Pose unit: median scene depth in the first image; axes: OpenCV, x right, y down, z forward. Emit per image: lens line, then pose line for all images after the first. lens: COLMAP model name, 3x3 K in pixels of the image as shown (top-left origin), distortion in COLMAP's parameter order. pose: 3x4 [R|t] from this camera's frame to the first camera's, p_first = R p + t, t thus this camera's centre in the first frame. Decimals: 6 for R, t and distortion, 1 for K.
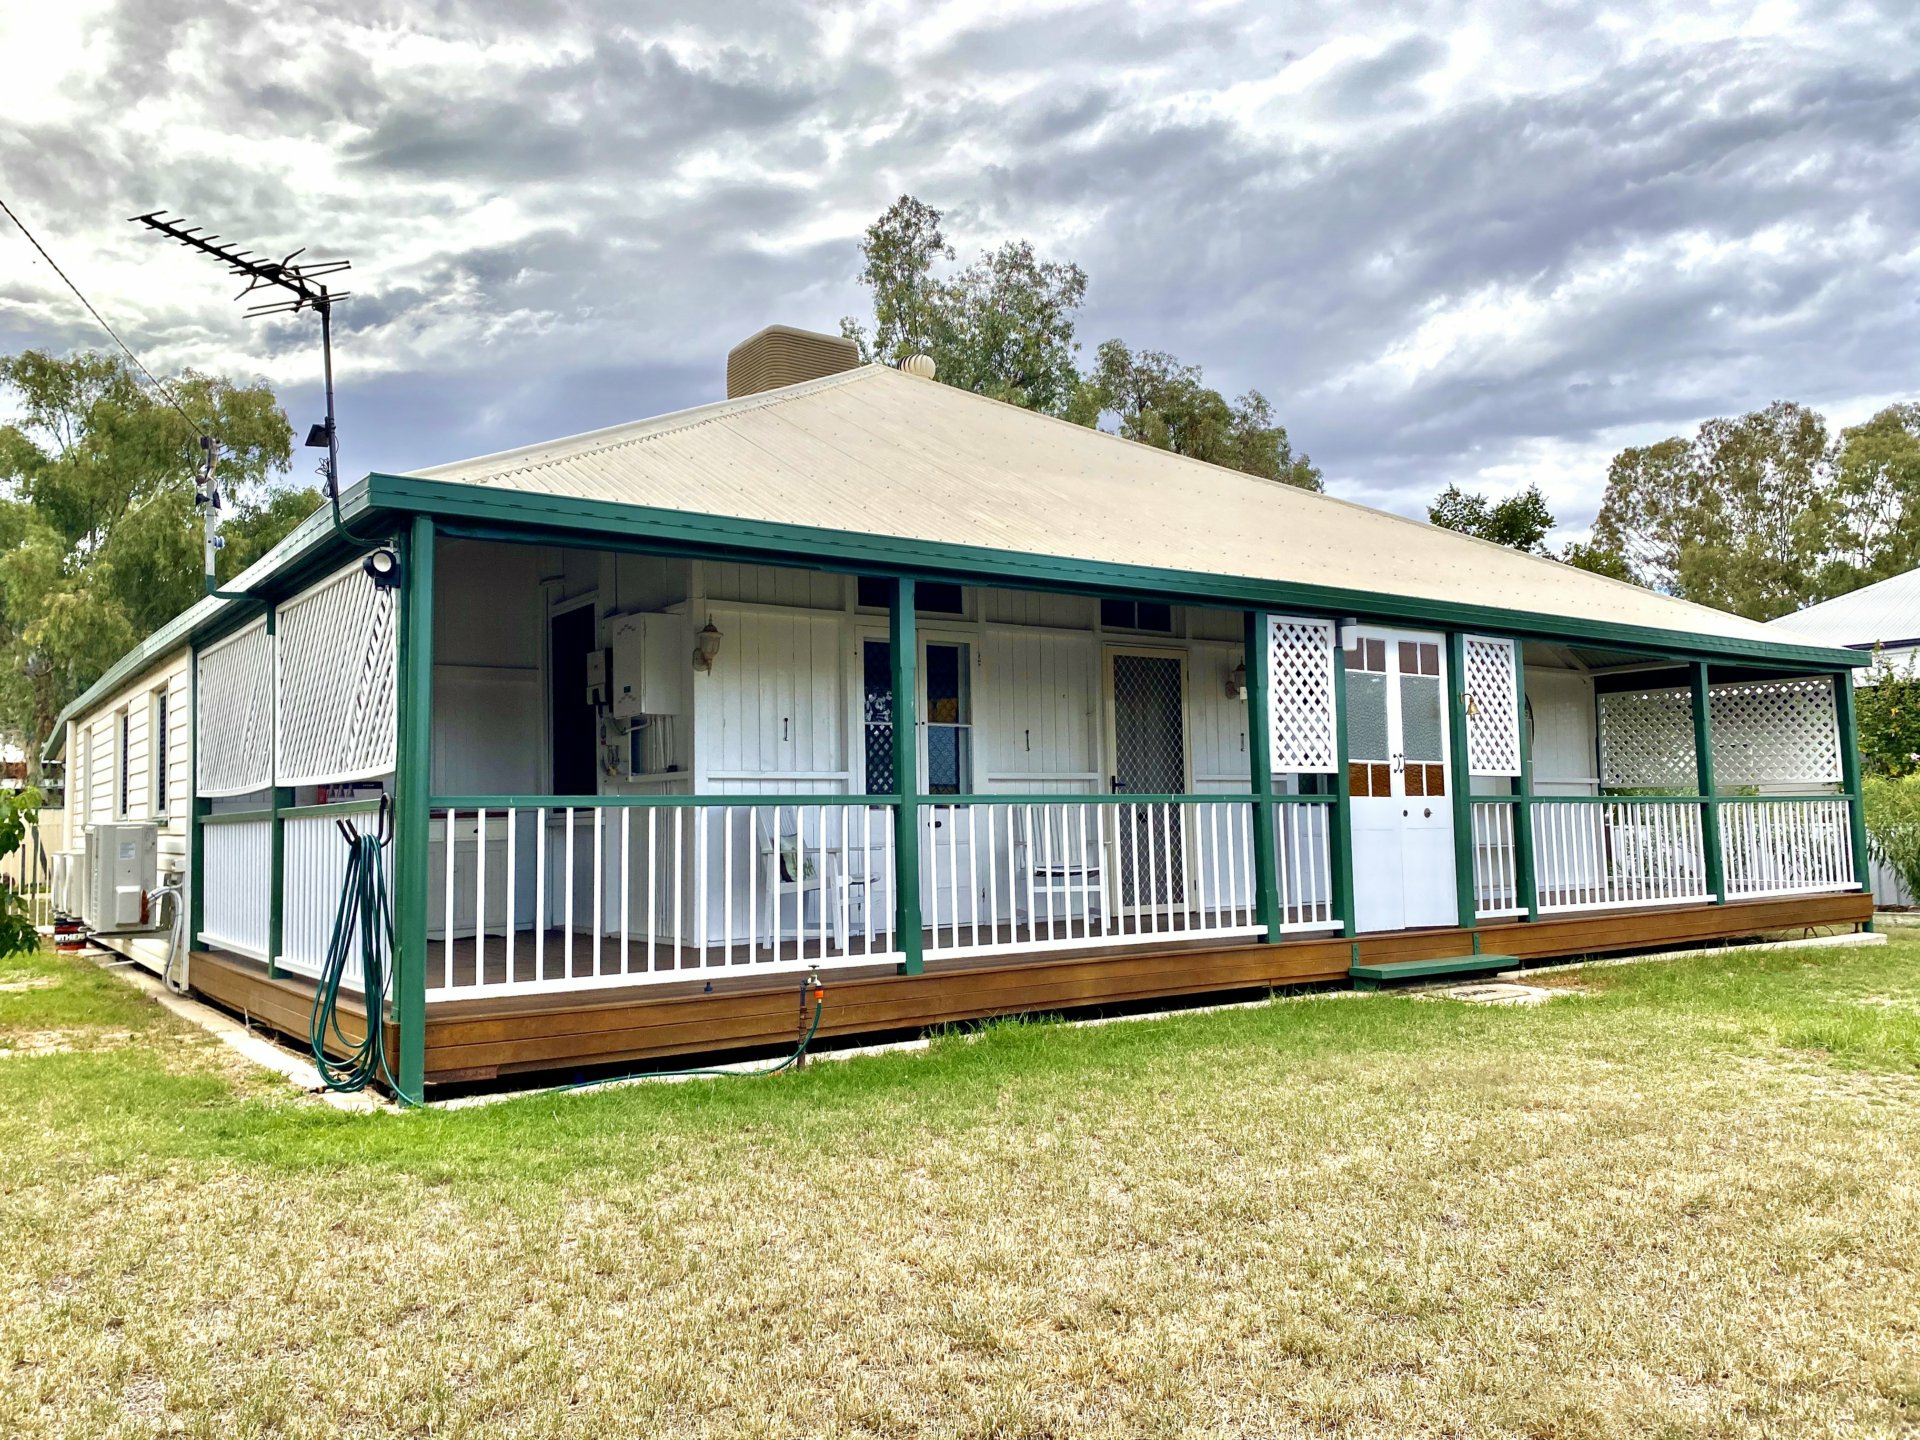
lens RADIAL K [[1462.5, 0, 959.0], [0, 1462.5, 717.5], [0, 0, 1]] dist [0.007500, -0.003217]
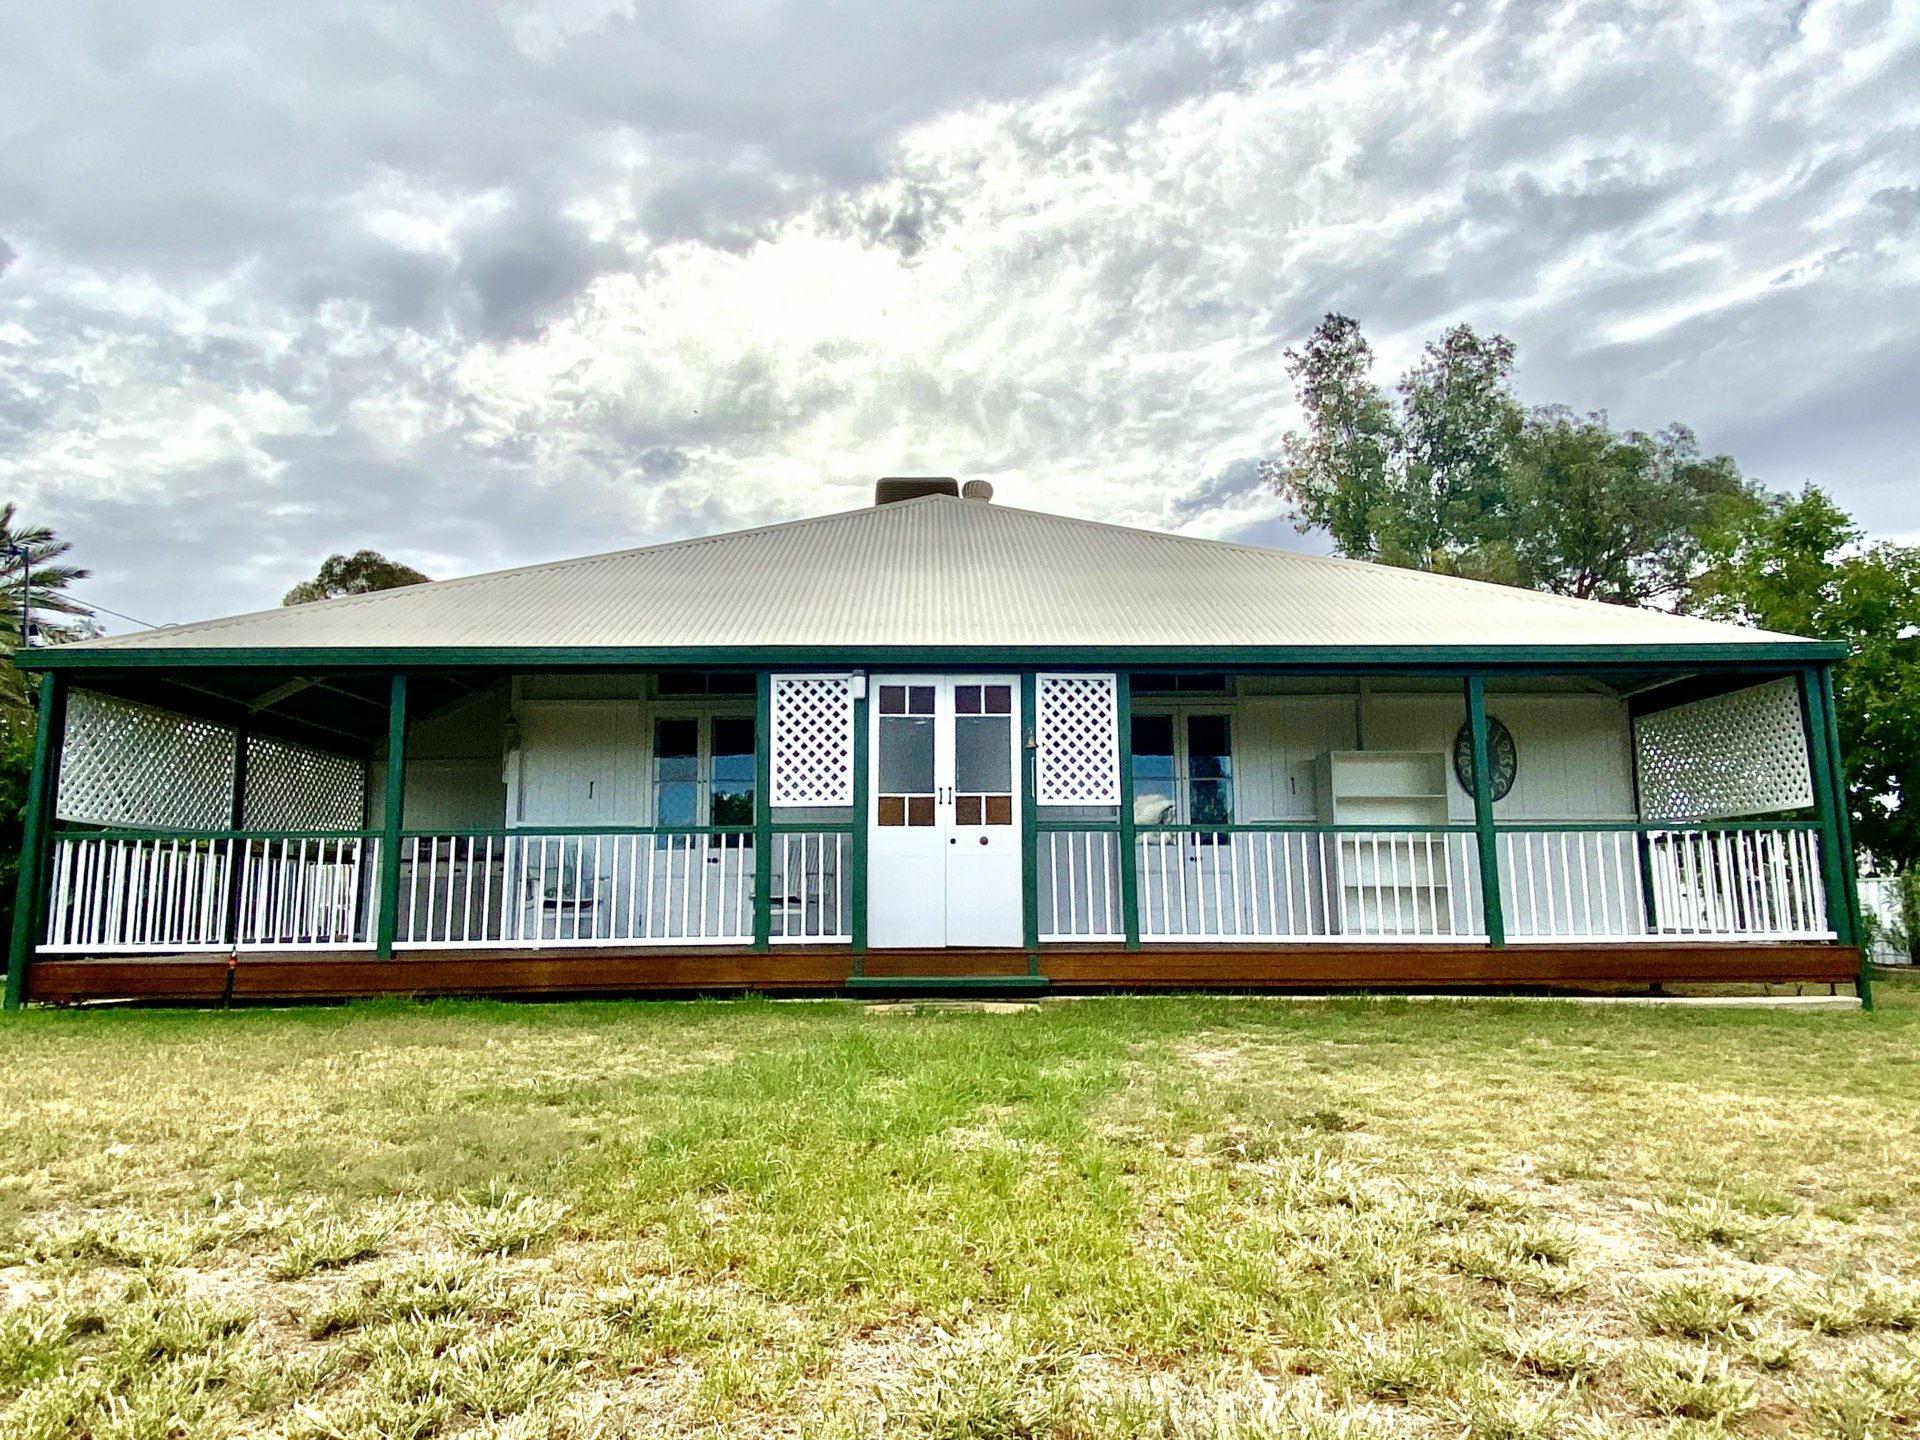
lens RADIAL K [[1233.2, 0, 958.3], [0, 1233.2, 710.7], [0, 0, 1]] dist [0.002185, -0.000195]
pose [[0.825009, -0.070558, -0.560698, 0.820644], [0.033935, 0.996570, -0.075477, 0.037166], [0.564100, 0.043242, 0.824573, 0.232061]]
